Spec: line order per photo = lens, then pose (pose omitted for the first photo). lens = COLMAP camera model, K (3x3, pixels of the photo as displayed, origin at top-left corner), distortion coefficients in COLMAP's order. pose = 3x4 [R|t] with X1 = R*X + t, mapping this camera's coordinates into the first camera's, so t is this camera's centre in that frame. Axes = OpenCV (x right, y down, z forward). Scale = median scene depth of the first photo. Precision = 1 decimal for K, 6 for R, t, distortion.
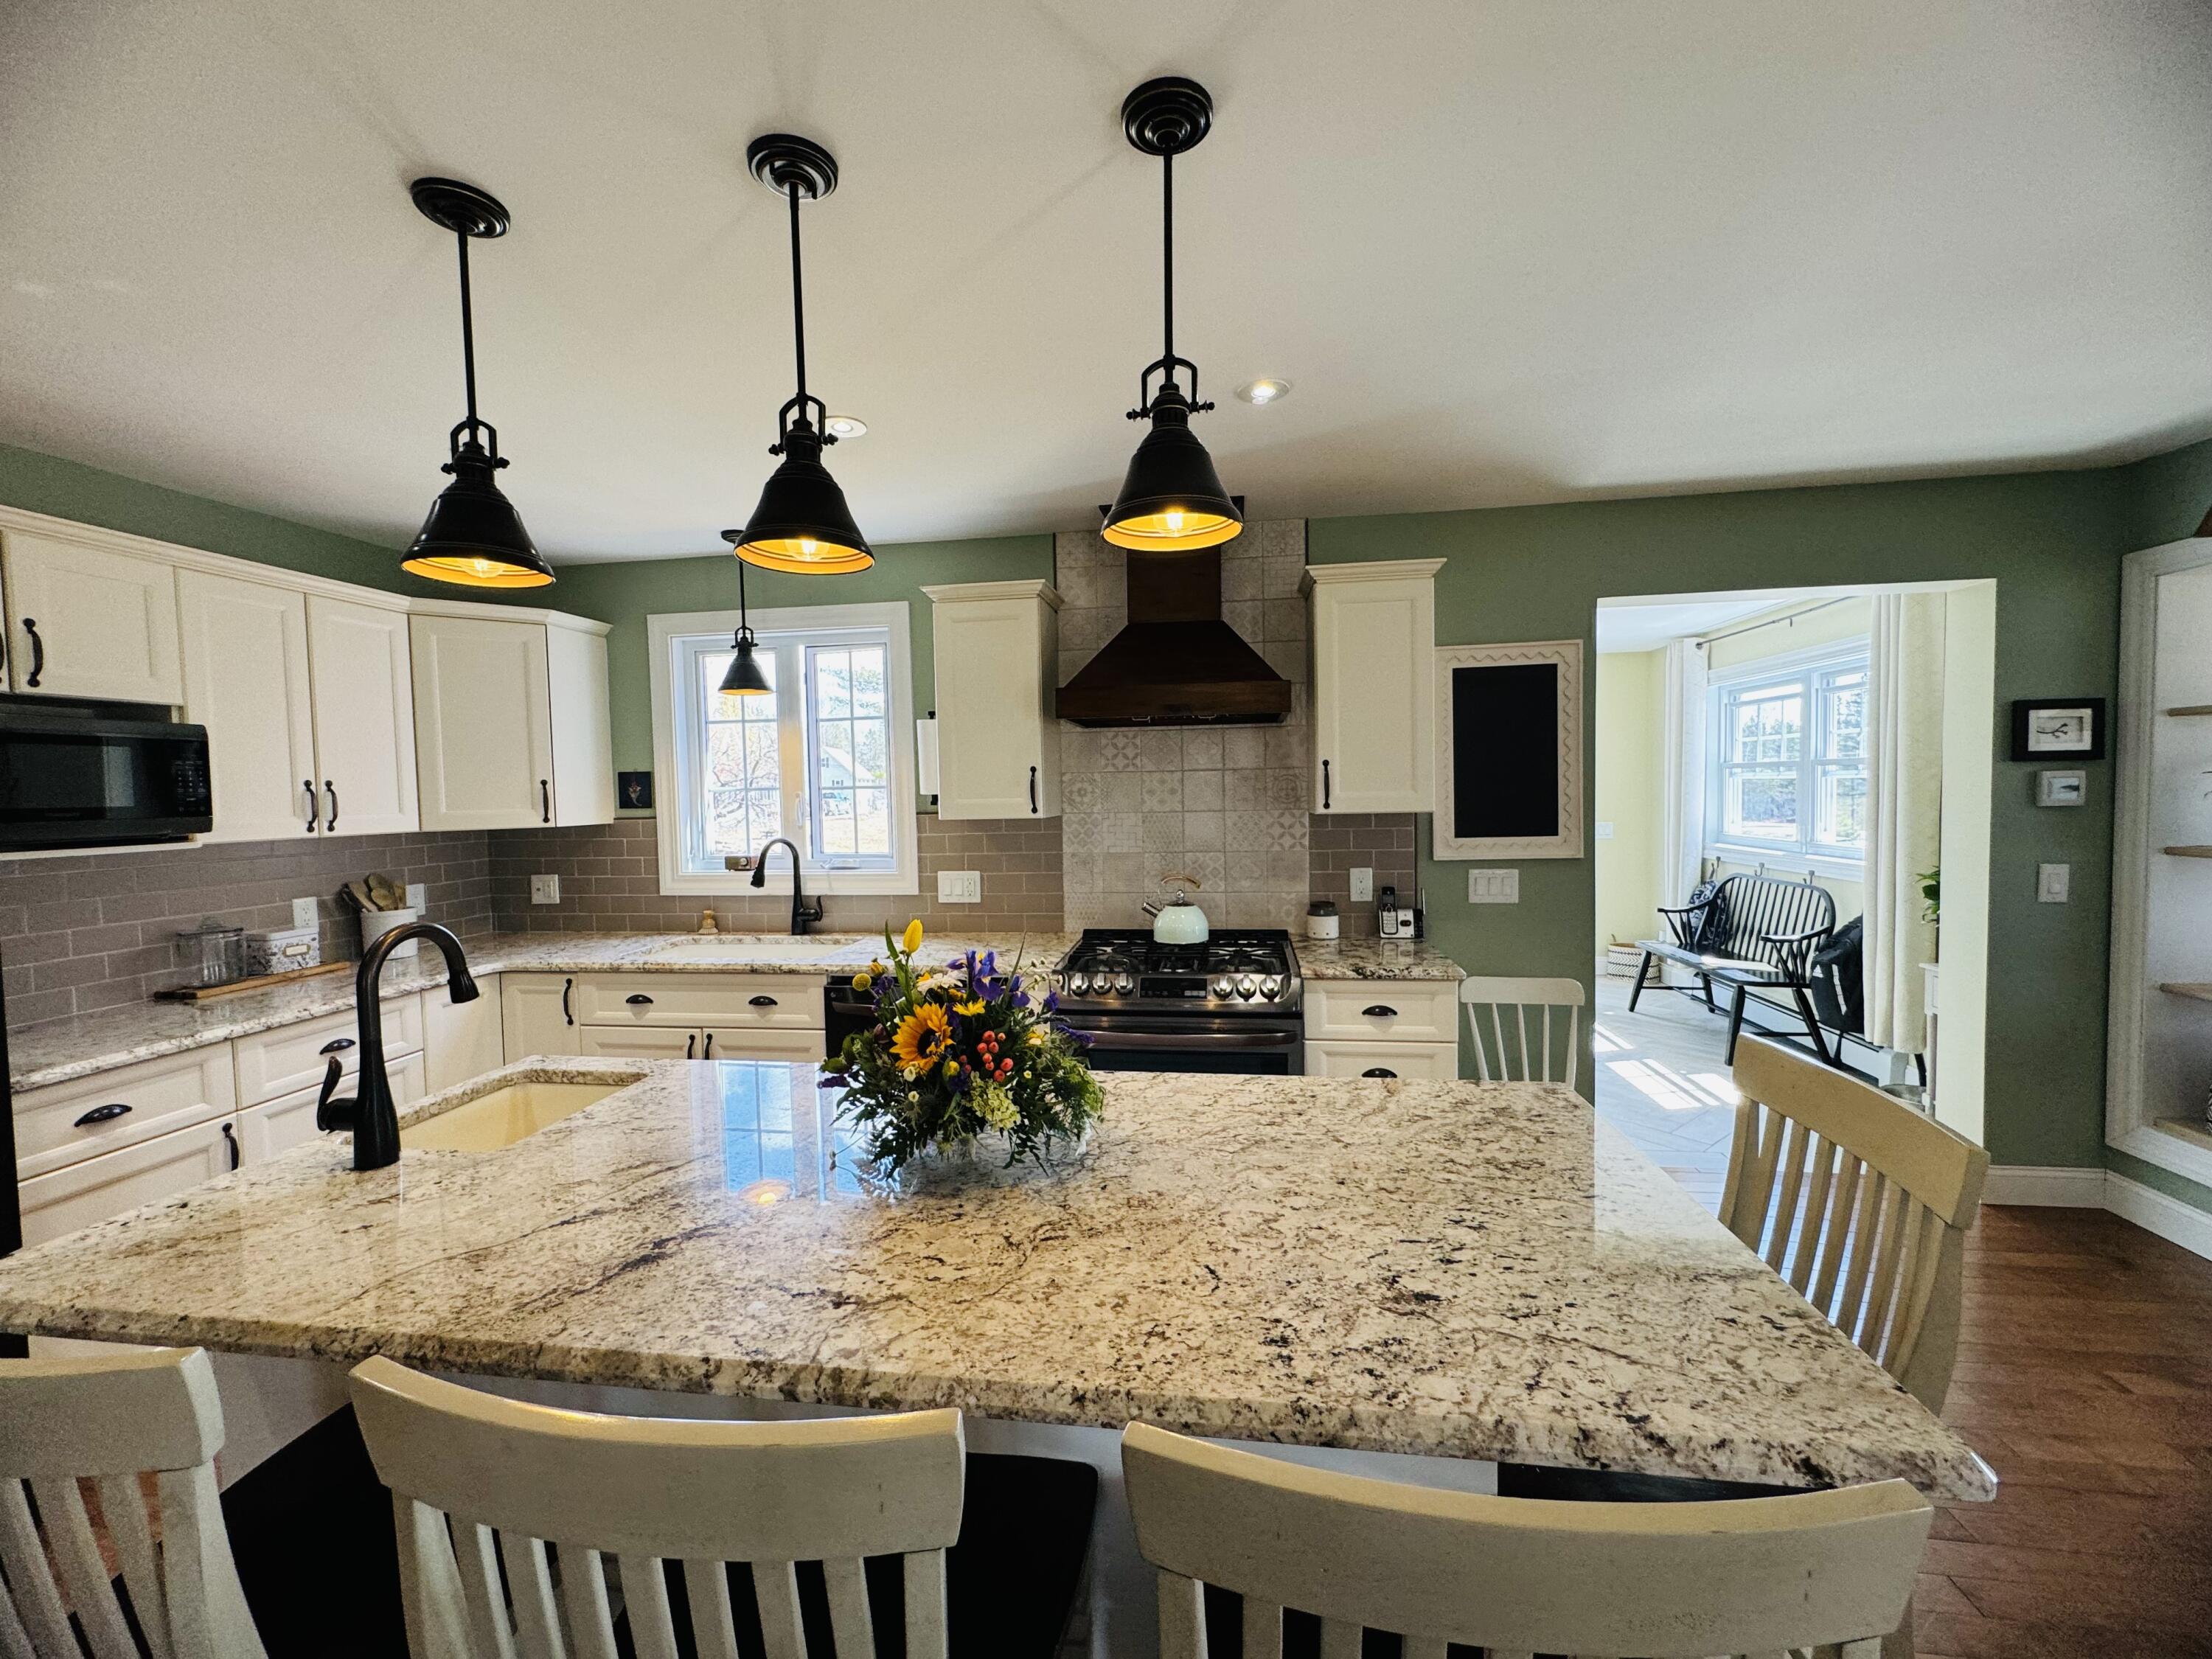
lens RADIAL K [[884.3, 0, 1104.1], [0, 884.3, 828.9], [0, 0, 1]] dist [-0.002609, 0.000604]
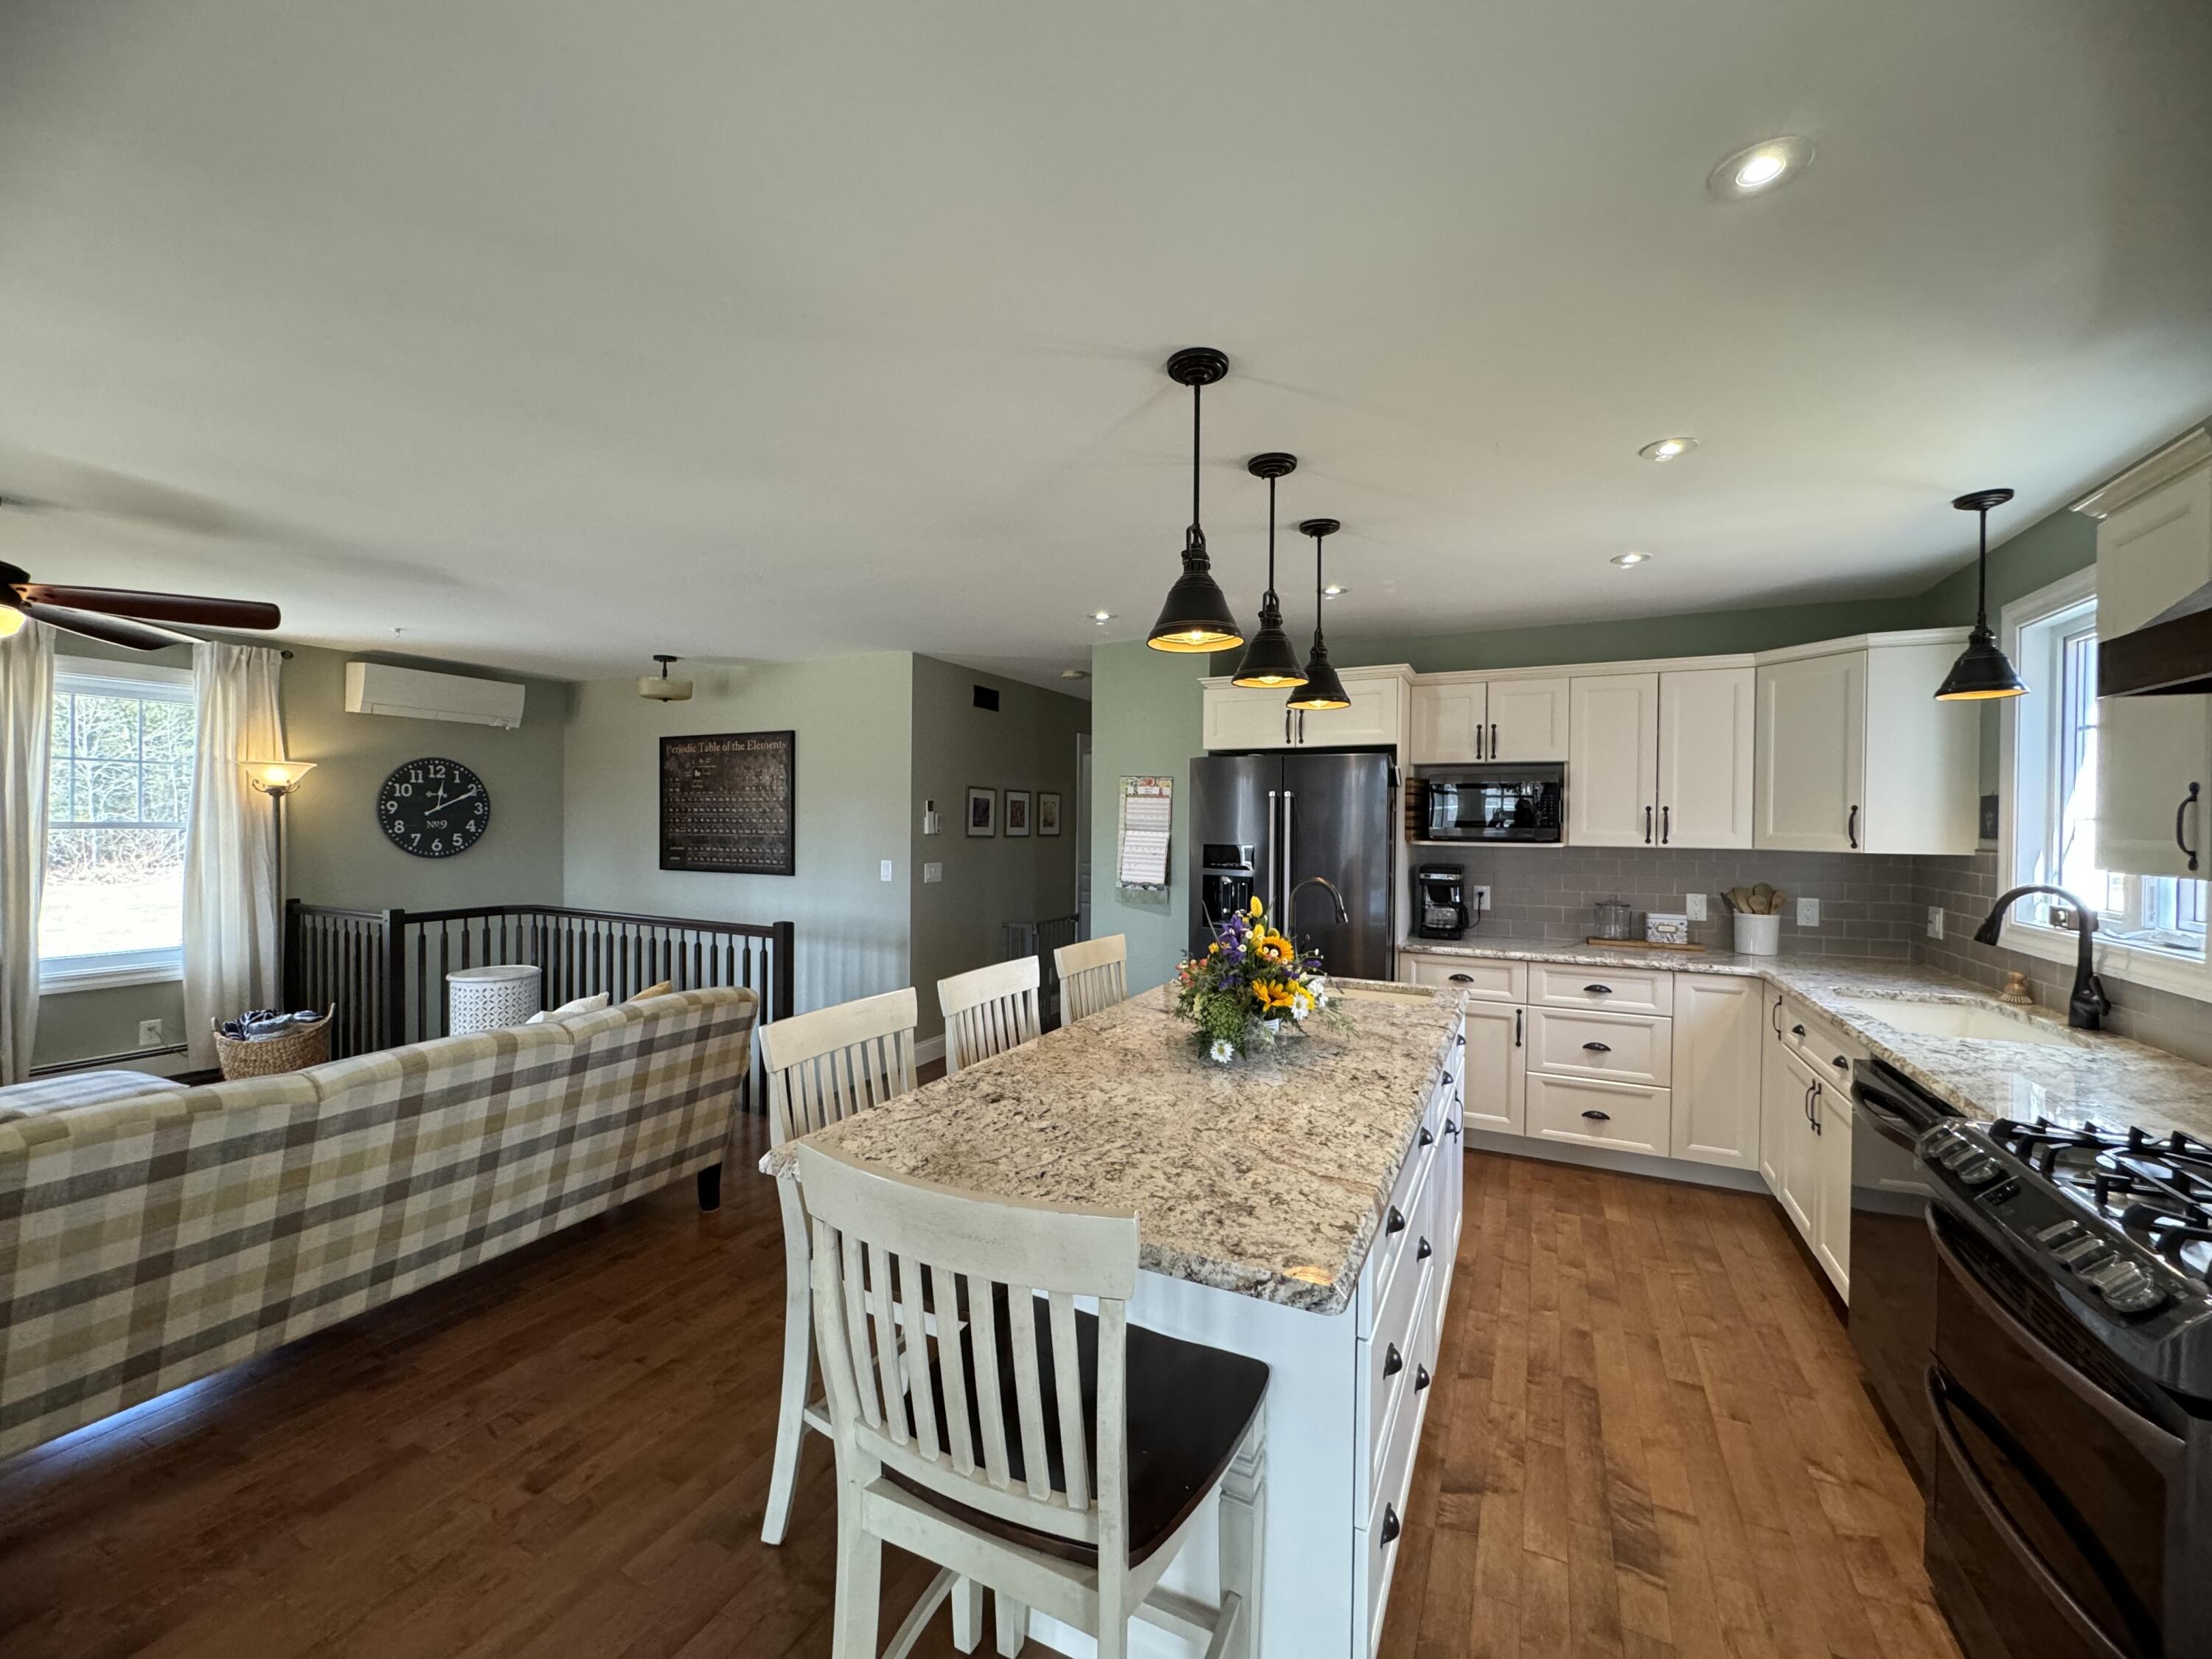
lens RADIAL K [[884.3, 0, 1106.3], [0, 884.3, 829.2], [0, 0, 1]] dist [-0.002609, 0.000604]
pose [[-0.304960, 0.026823, -0.951987, 0.794906], [-0.048170, 0.997889, 0.043547, -0.043308], [0.951146, 0.059137, -0.303025, 0.690634]]
